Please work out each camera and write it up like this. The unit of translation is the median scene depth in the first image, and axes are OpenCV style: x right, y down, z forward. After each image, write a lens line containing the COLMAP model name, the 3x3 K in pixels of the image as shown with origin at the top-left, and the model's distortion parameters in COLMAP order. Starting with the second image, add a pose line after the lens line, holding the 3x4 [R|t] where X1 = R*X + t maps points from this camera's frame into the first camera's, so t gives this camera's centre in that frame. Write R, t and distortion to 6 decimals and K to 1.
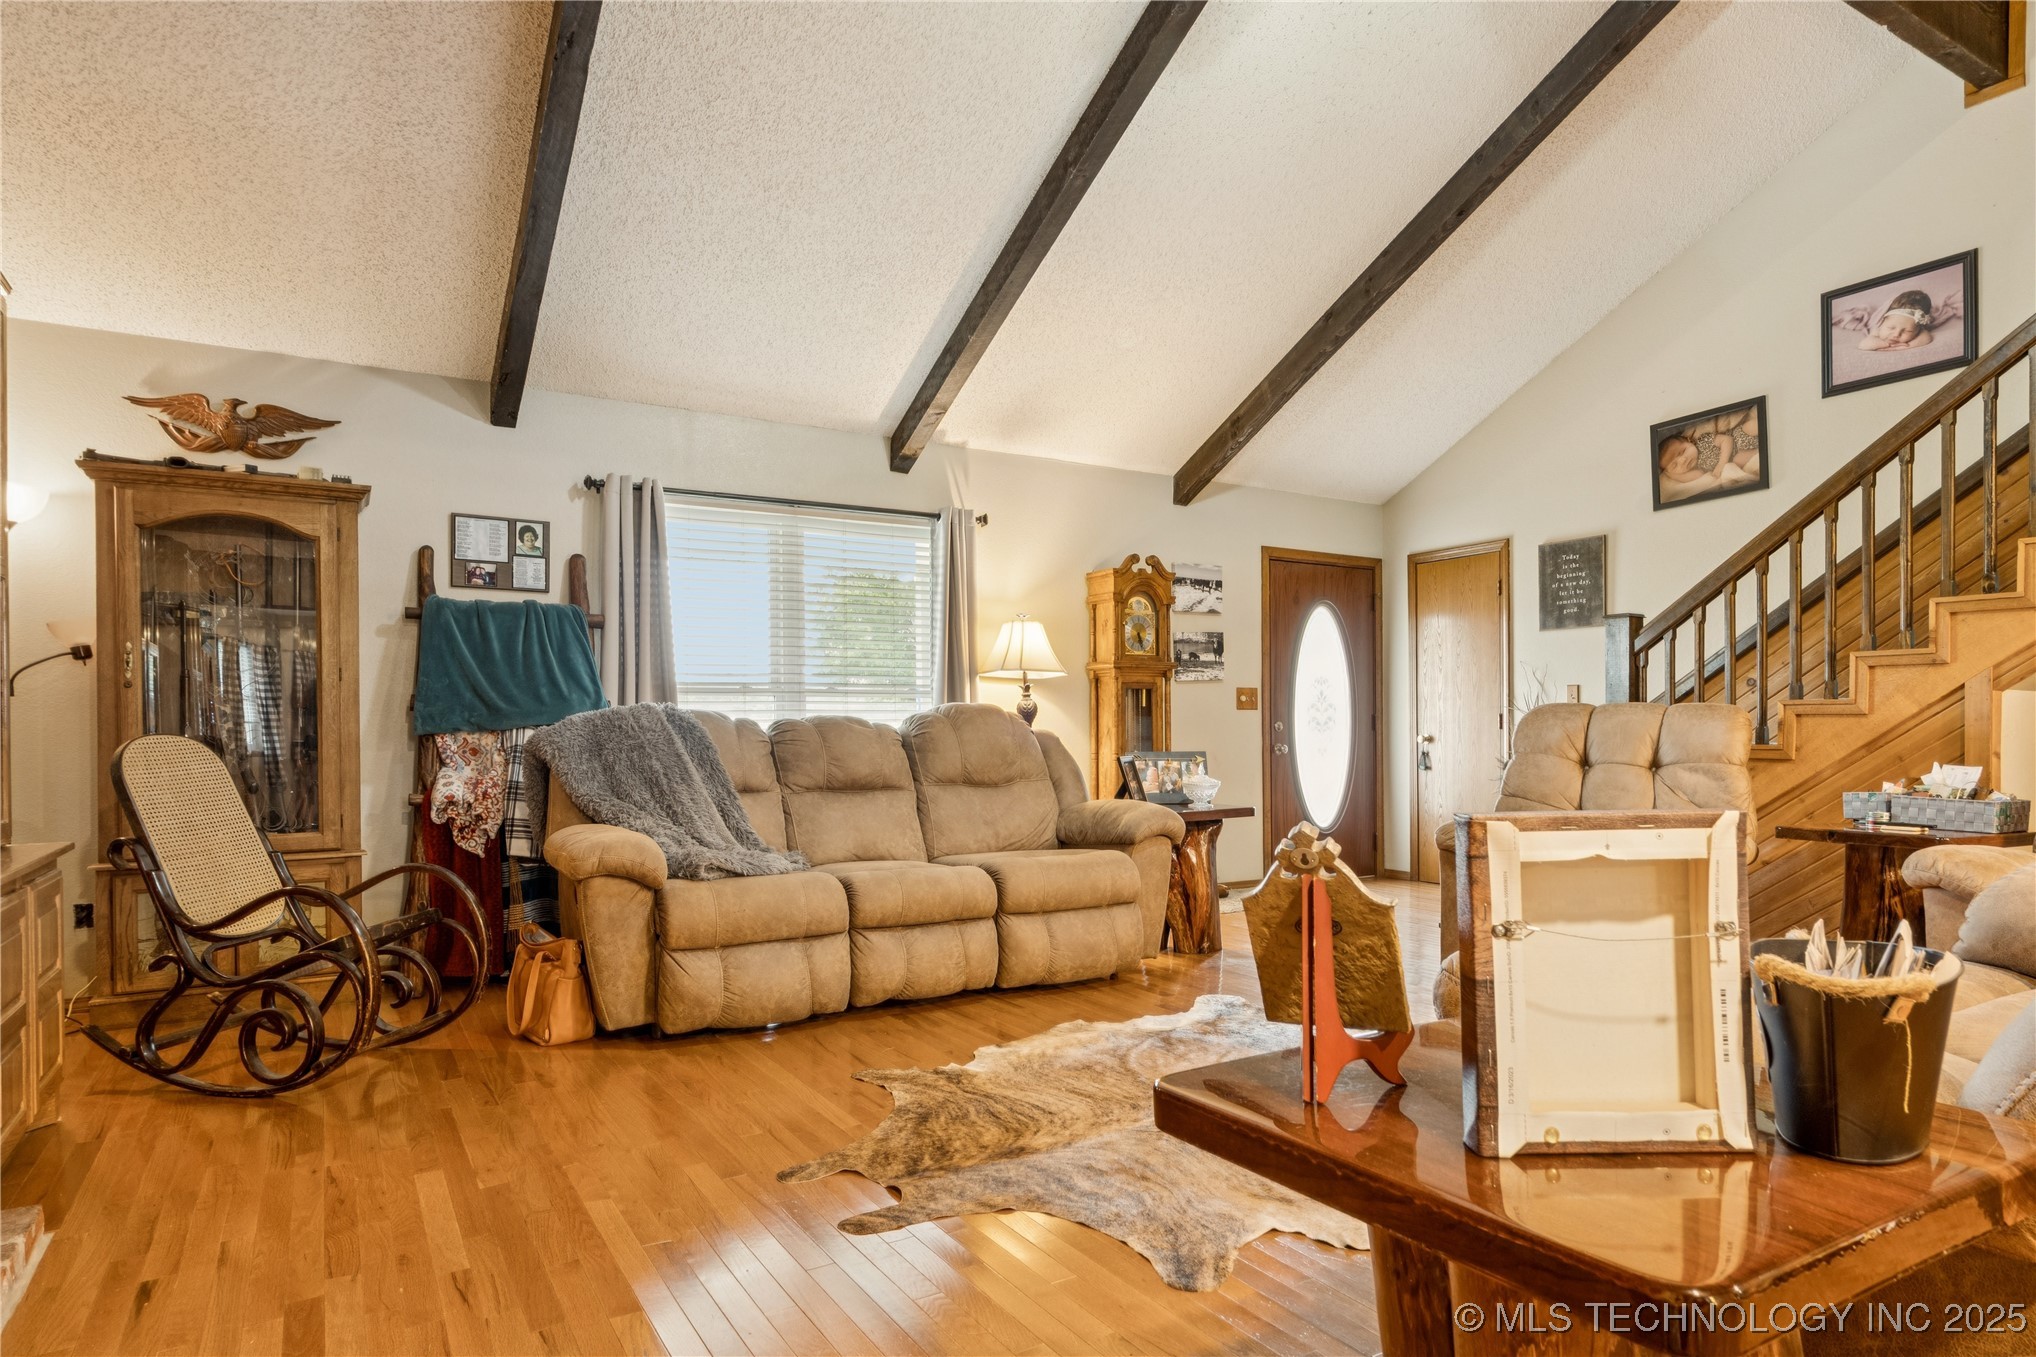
lens RADIAL K [[1168.8, 0, 1059.1], [0, 1168.8, 693.3], [0, 0, 1]] dist [0.017123, -0.001193]
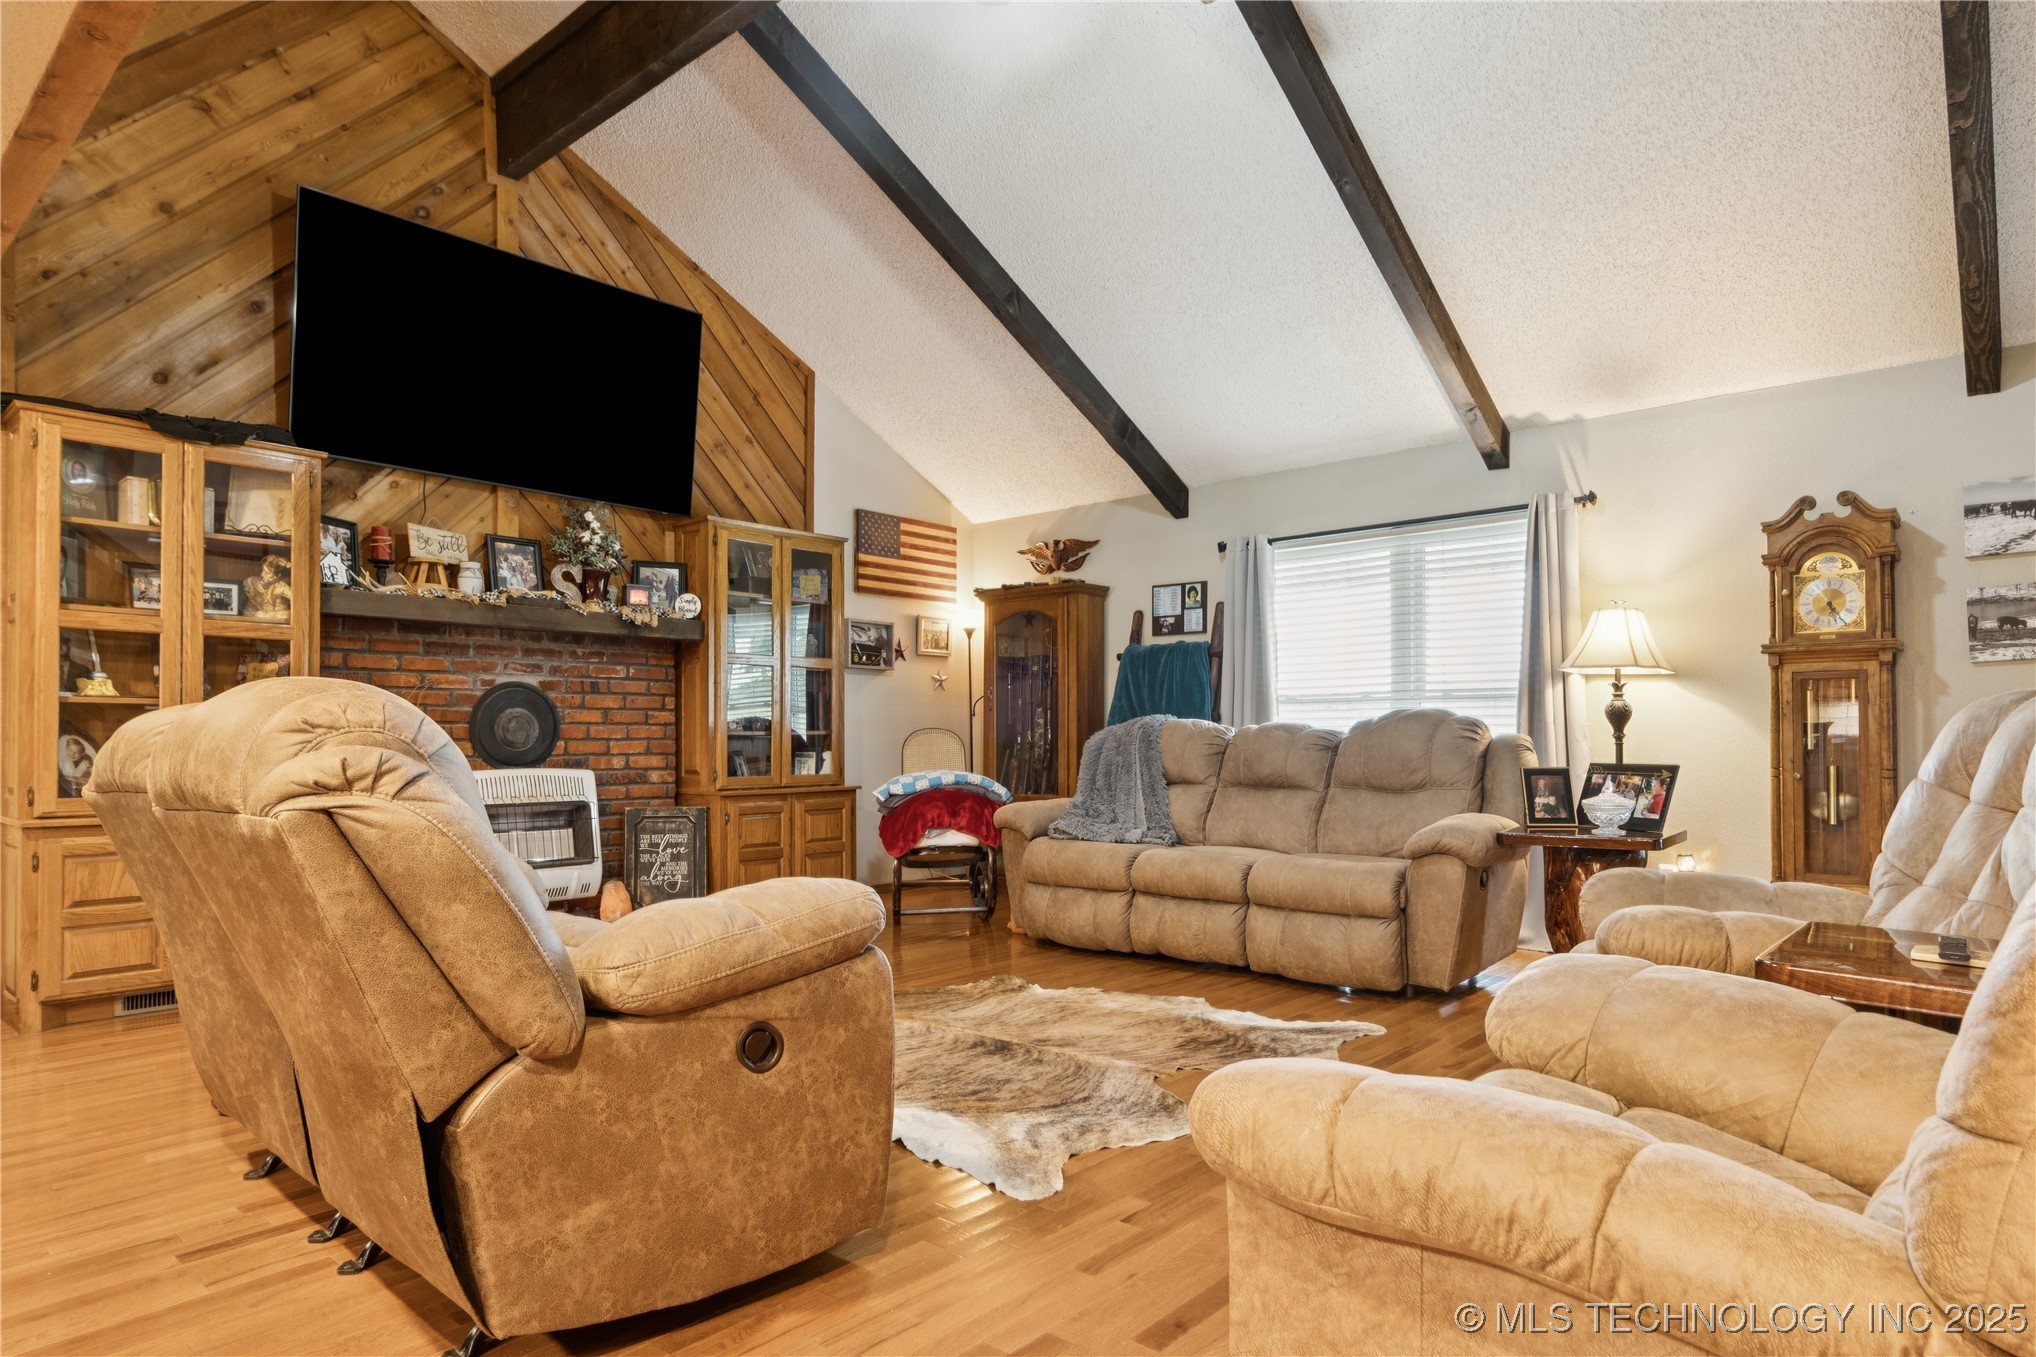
lens RADIAL K [[1168.8, 0, 1059.1], [0, 1168.8, 693.3], [0, 0, 1]] dist [0.017123, -0.001193]
pose [[0.311299, -0.029904, -0.949842, 0.811279], [0.029162, 0.999335, -0.021905, 0.009166], [0.949865, -0.020880, 0.311963, 0.420154]]
